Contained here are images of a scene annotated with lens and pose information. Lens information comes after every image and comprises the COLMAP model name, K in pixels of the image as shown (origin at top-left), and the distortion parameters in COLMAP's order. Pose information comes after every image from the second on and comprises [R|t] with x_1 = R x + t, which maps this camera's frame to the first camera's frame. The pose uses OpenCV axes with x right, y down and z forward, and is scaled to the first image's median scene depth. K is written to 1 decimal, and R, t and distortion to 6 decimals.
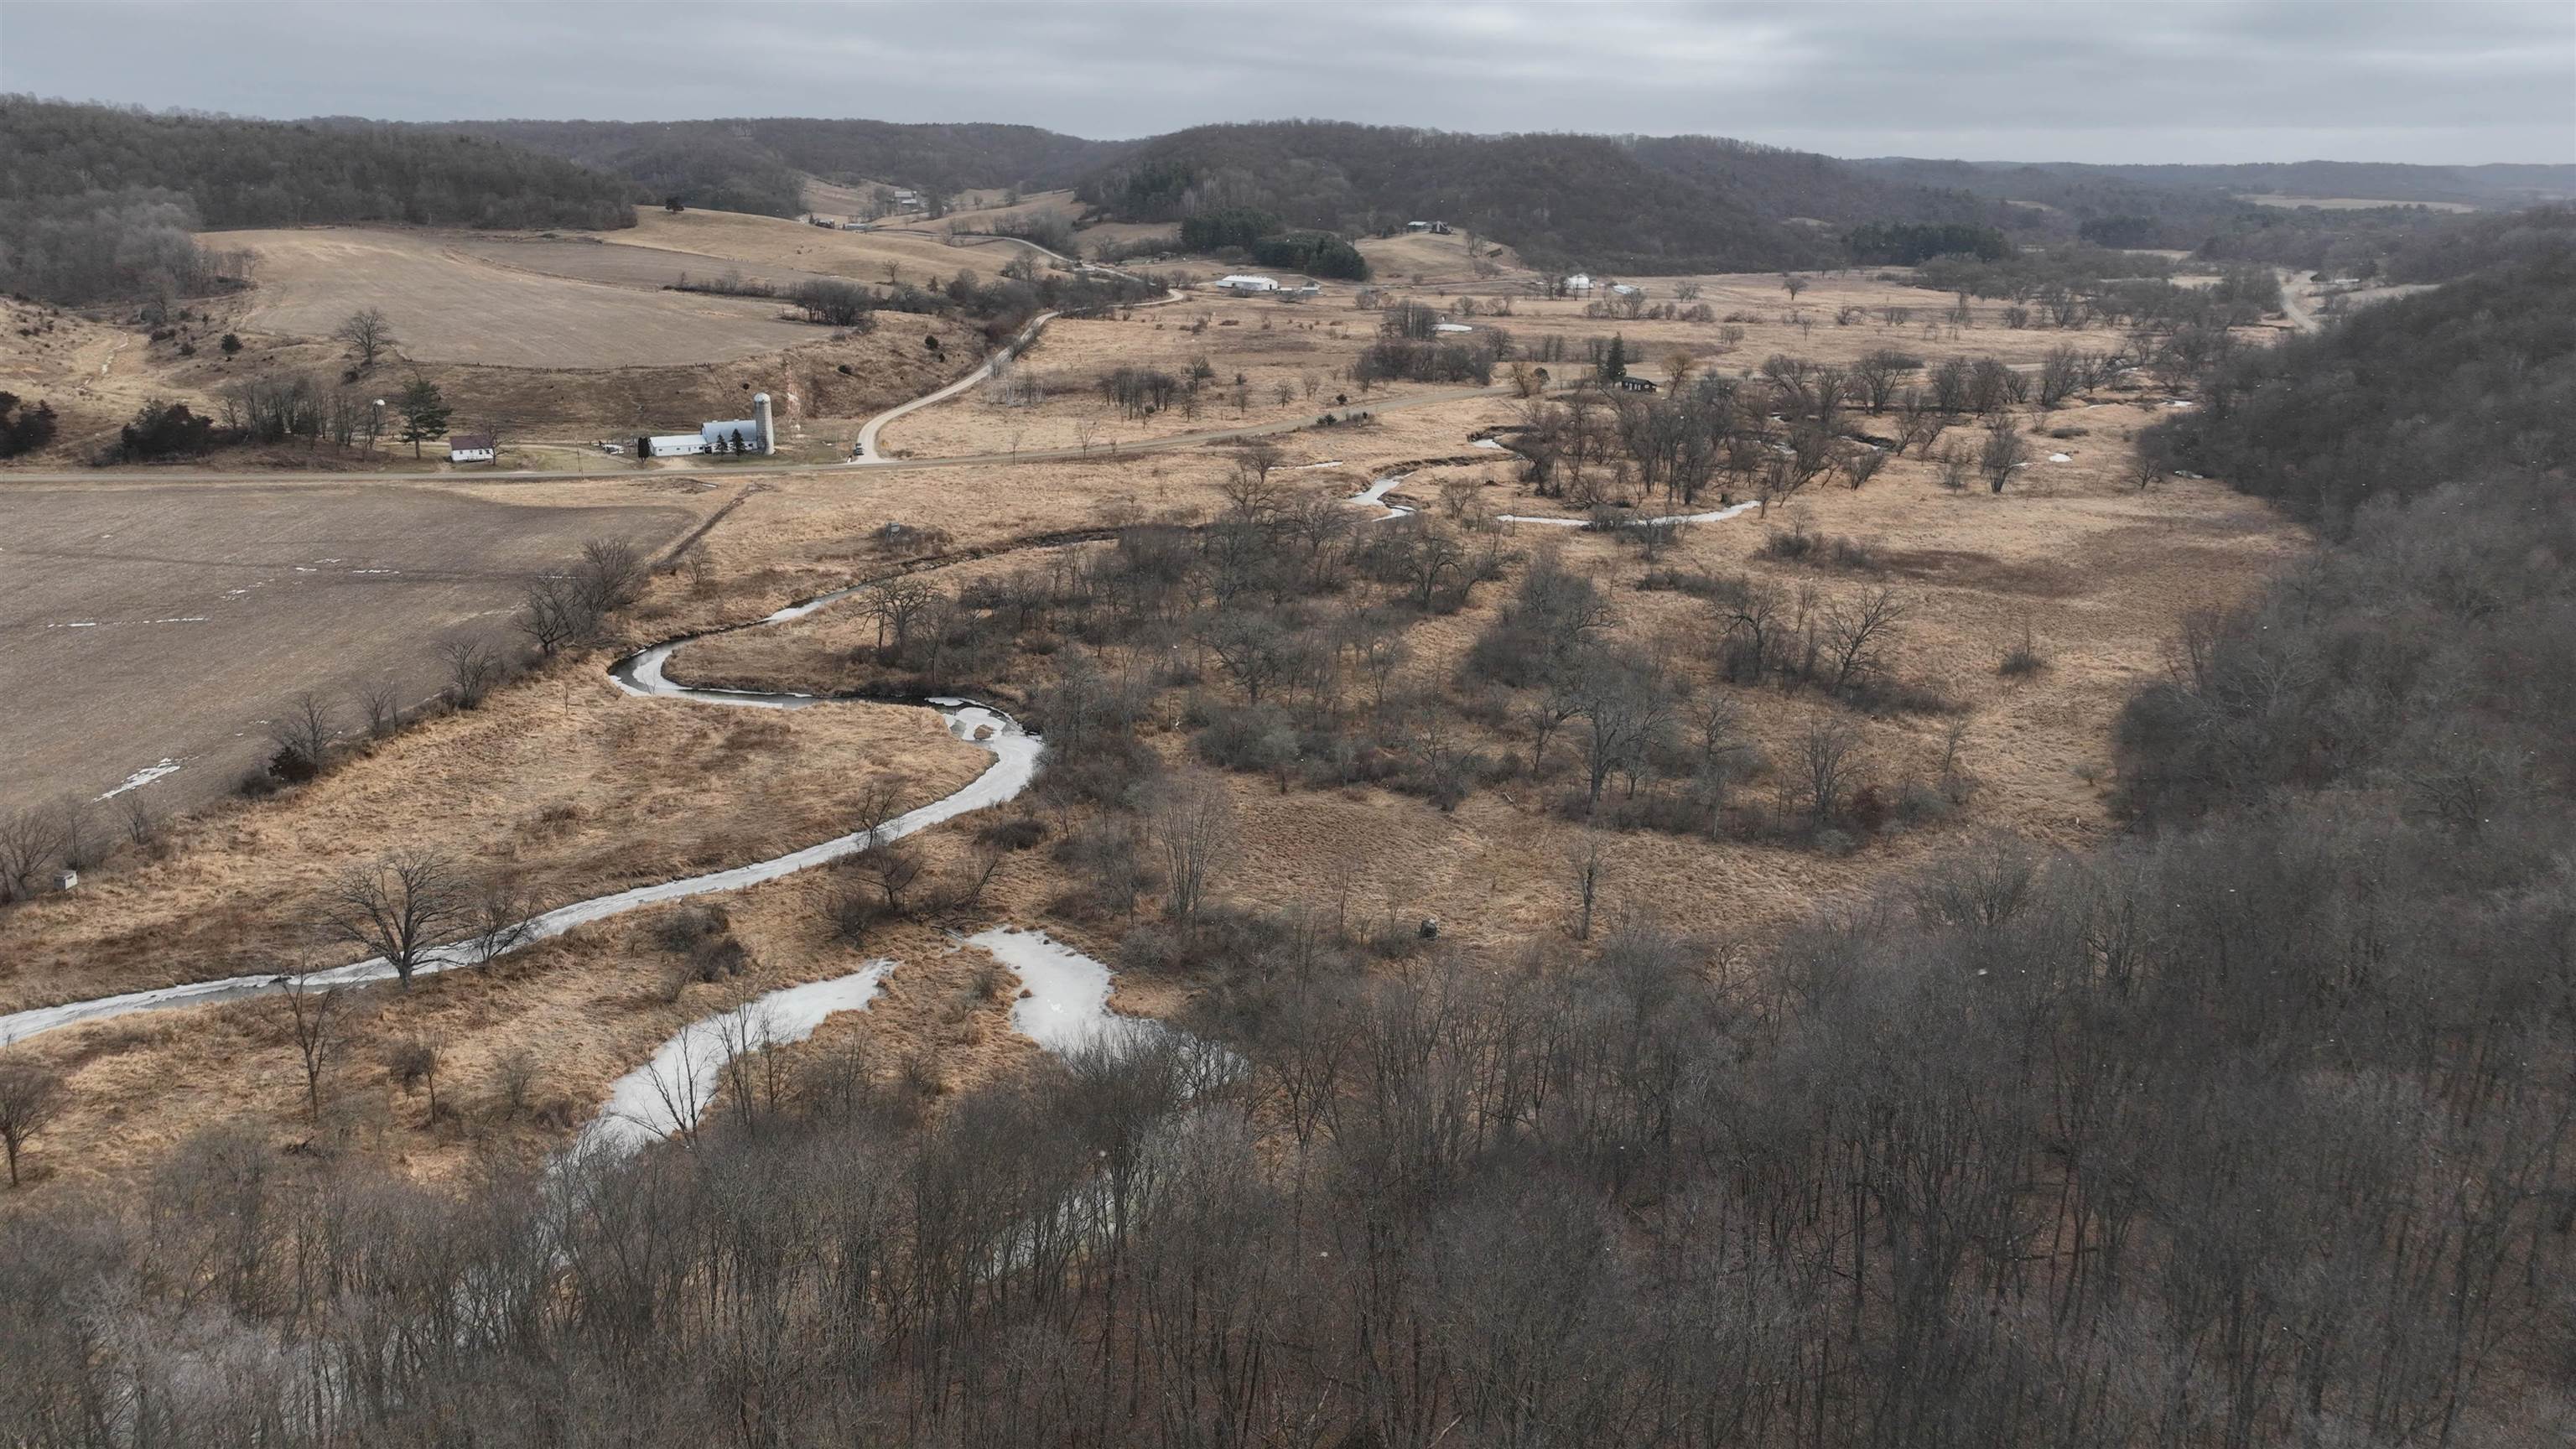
lens RADIAL K [[1875.3, 0, 1288.0], [0, 1875.3, 724.5], [0, 0, 1]] dist [0.003354, 0.028127]
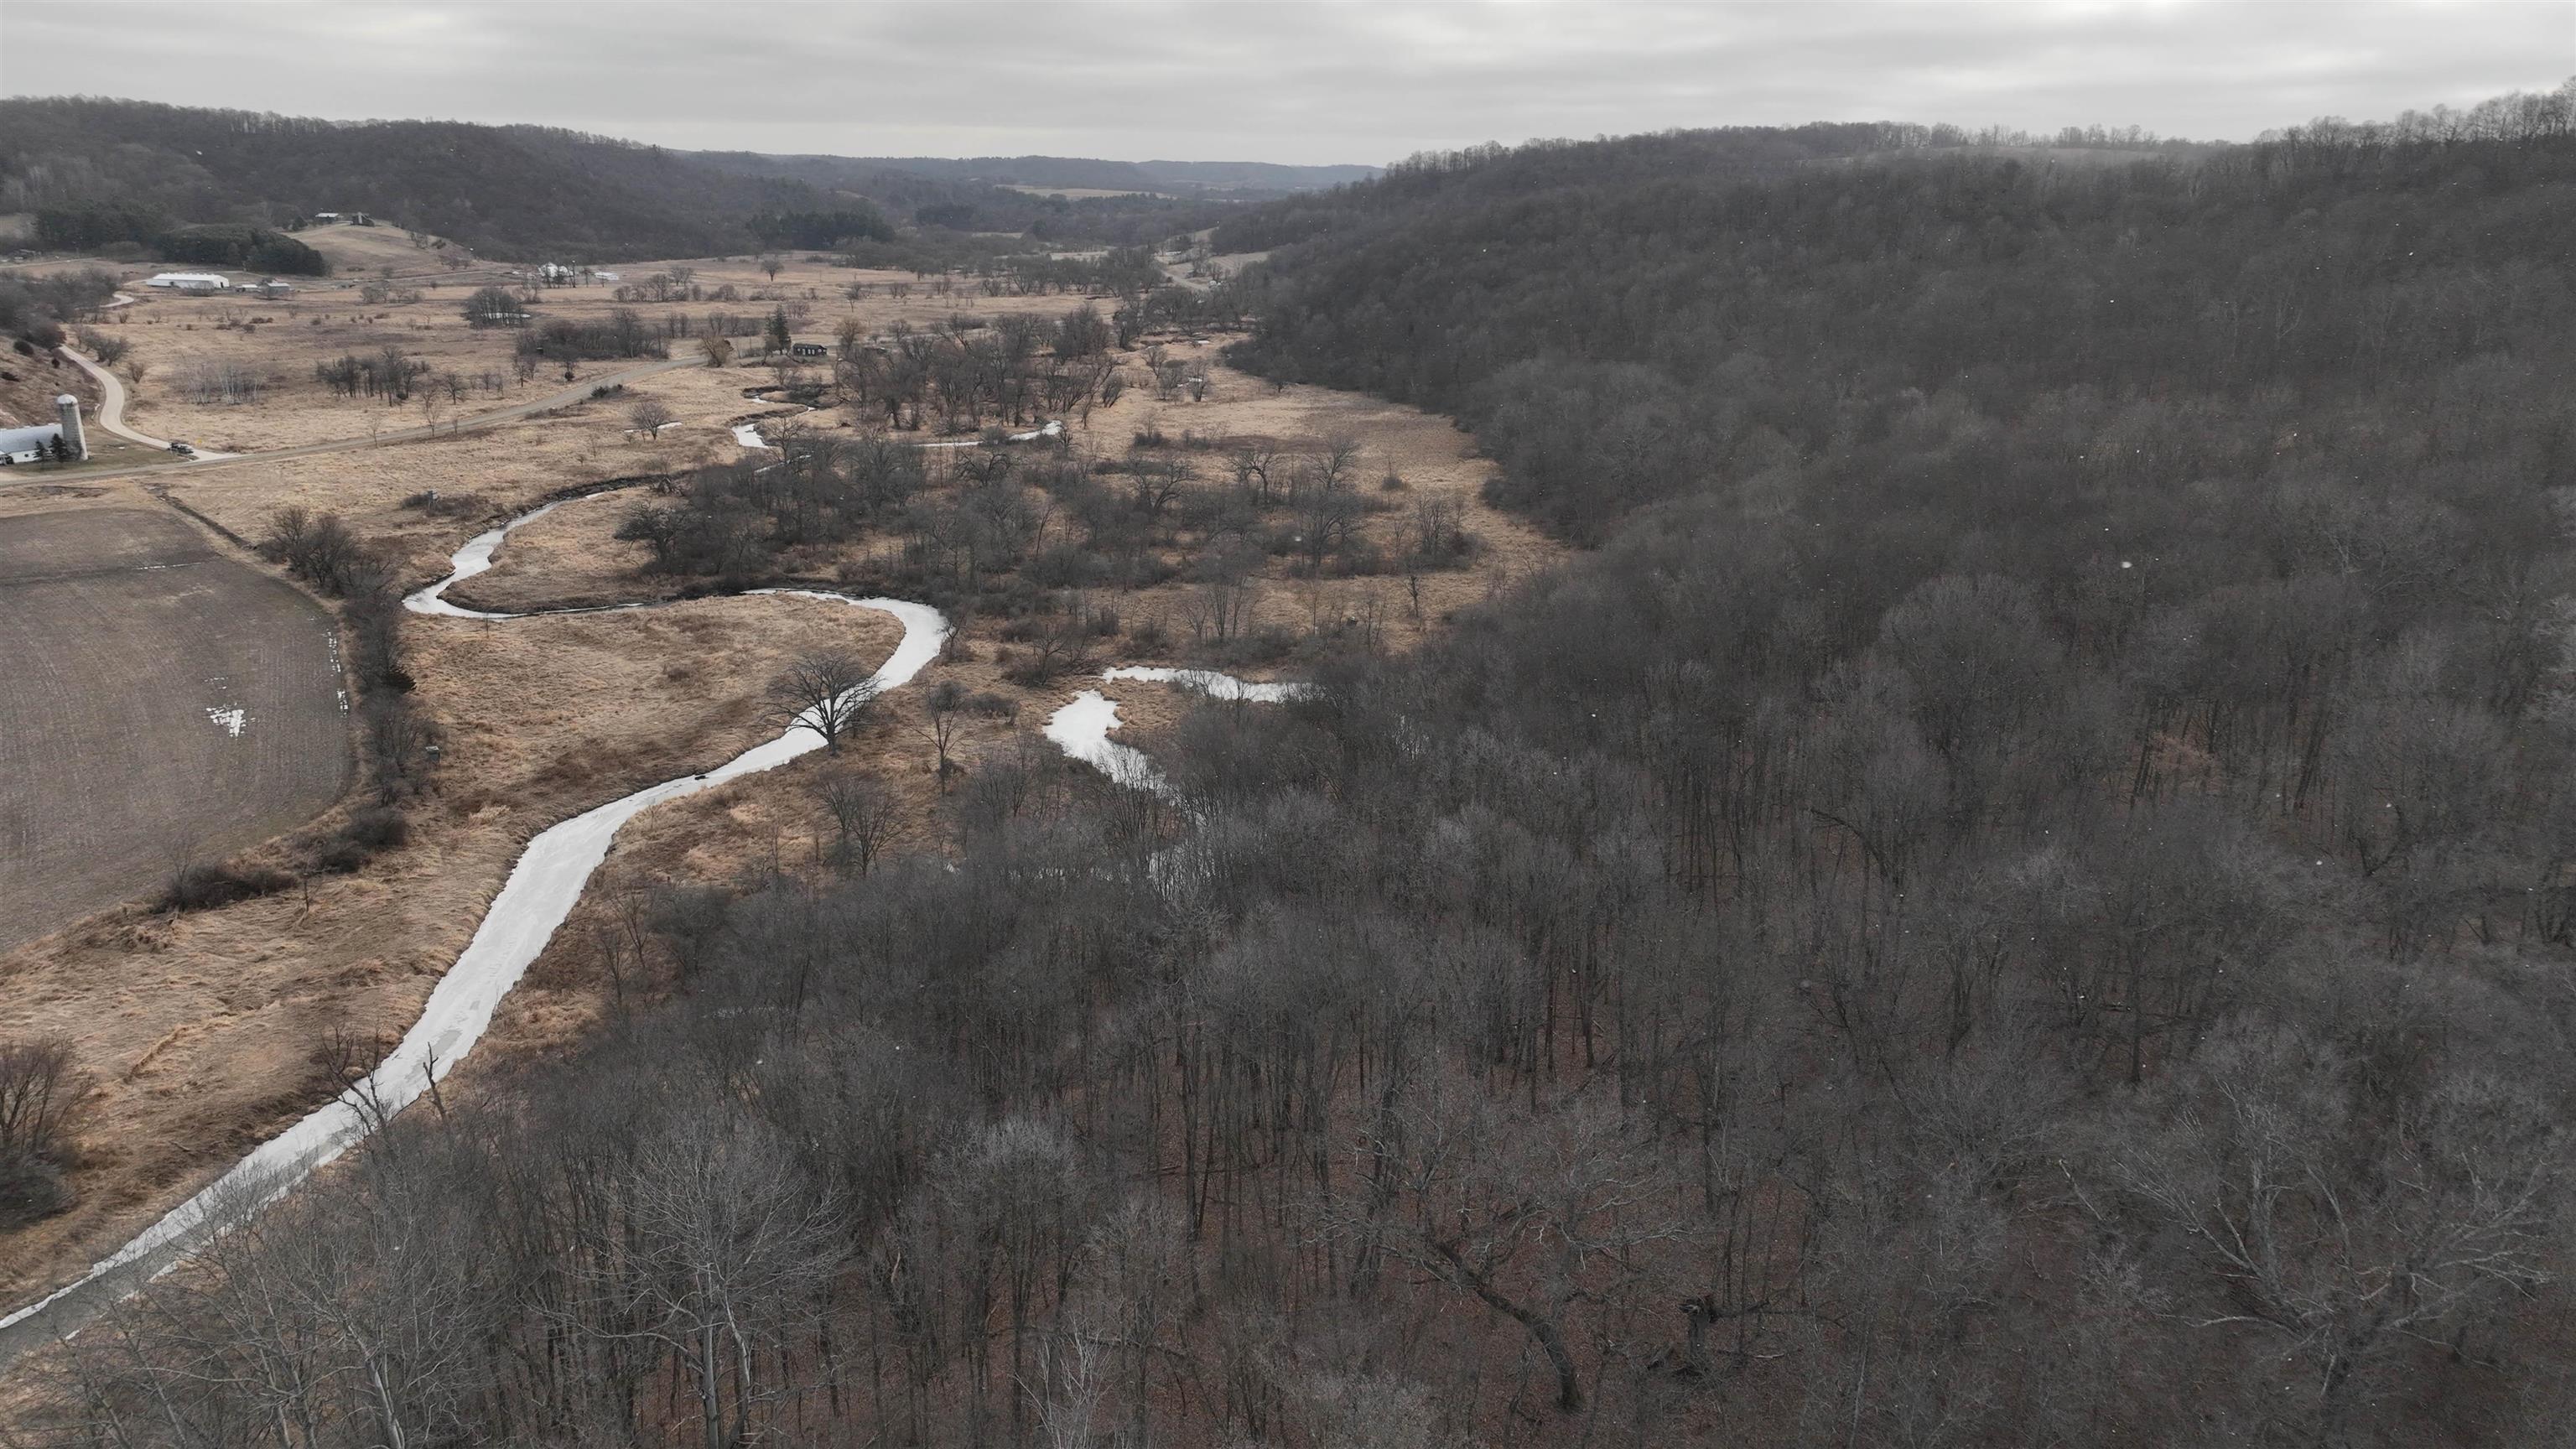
lens RADIAL K [[1875.3, 0, 1288.0], [0, 1875.3, 724.5], [0, 0, 1]] dist [0.003354, 0.028127]
pose [[0.804159, -0.168455, 0.570045, -0.131452], [0.165770, 0.984511, 0.057084, 0.013009], [-0.570832, 0.048592, 0.819628, -0.046098]]
